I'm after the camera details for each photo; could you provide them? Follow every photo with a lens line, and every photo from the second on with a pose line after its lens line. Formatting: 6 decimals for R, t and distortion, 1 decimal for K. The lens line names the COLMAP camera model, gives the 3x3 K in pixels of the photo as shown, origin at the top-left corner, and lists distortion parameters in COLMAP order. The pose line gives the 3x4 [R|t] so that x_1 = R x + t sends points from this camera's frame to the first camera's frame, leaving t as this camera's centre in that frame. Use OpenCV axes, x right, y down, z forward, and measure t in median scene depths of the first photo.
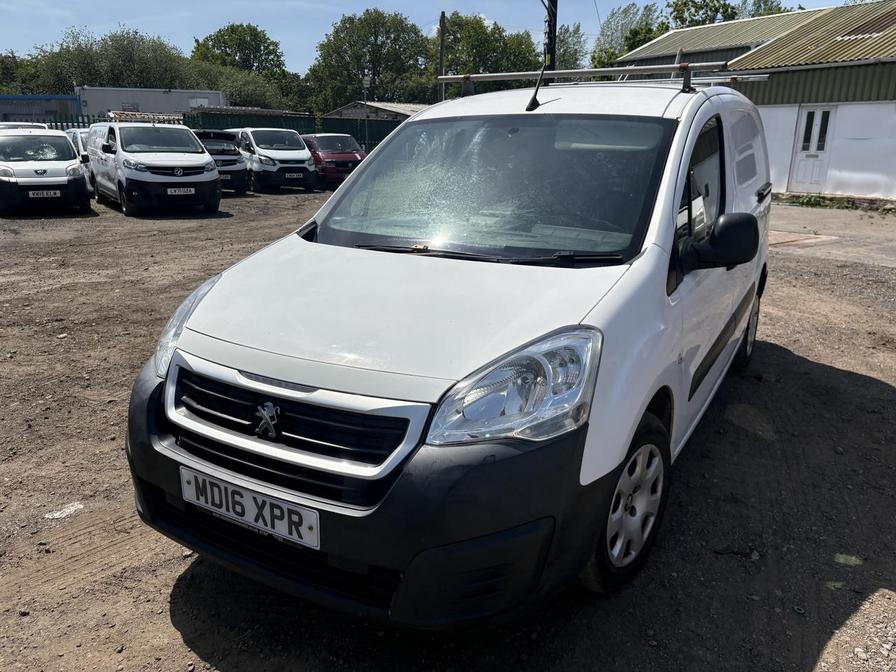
lens RADIAL K [[697.3, 0, 455.4], [0, 697.3, 326.3], [0, 0, 1]] dist [0.069533, -0.065905]
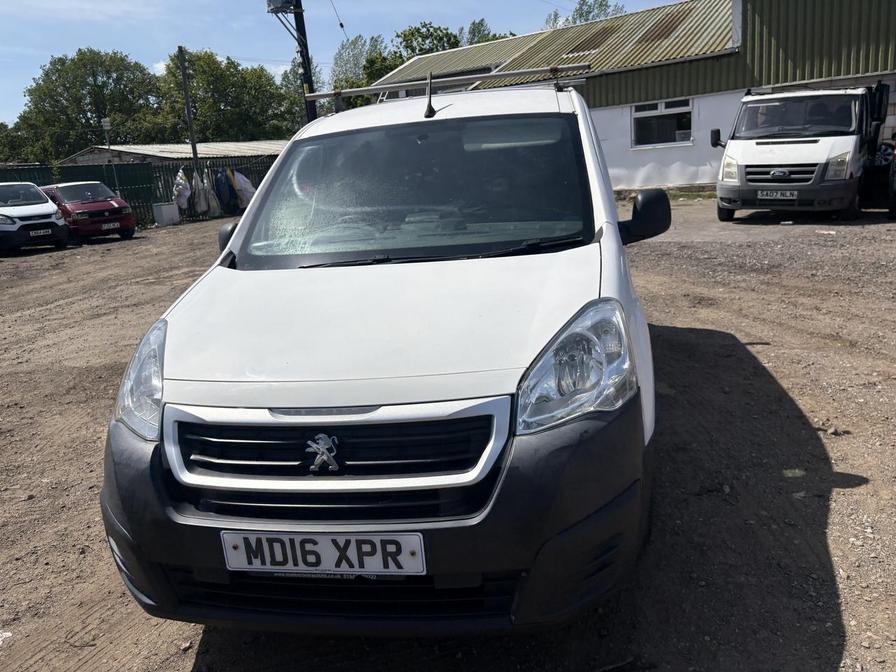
lens RADIAL K [[697.3, 0, 458.1], [0, 697.3, 318.1], [0, 0, 1]] dist [0.069533, -0.065905]
pose [[0.935957, -0.162018, 0.312626, -0.317535], [0.177175, 0.983966, -0.020496, 0.009508], [-0.304293, 0.074573, 0.949655, 0.066117]]
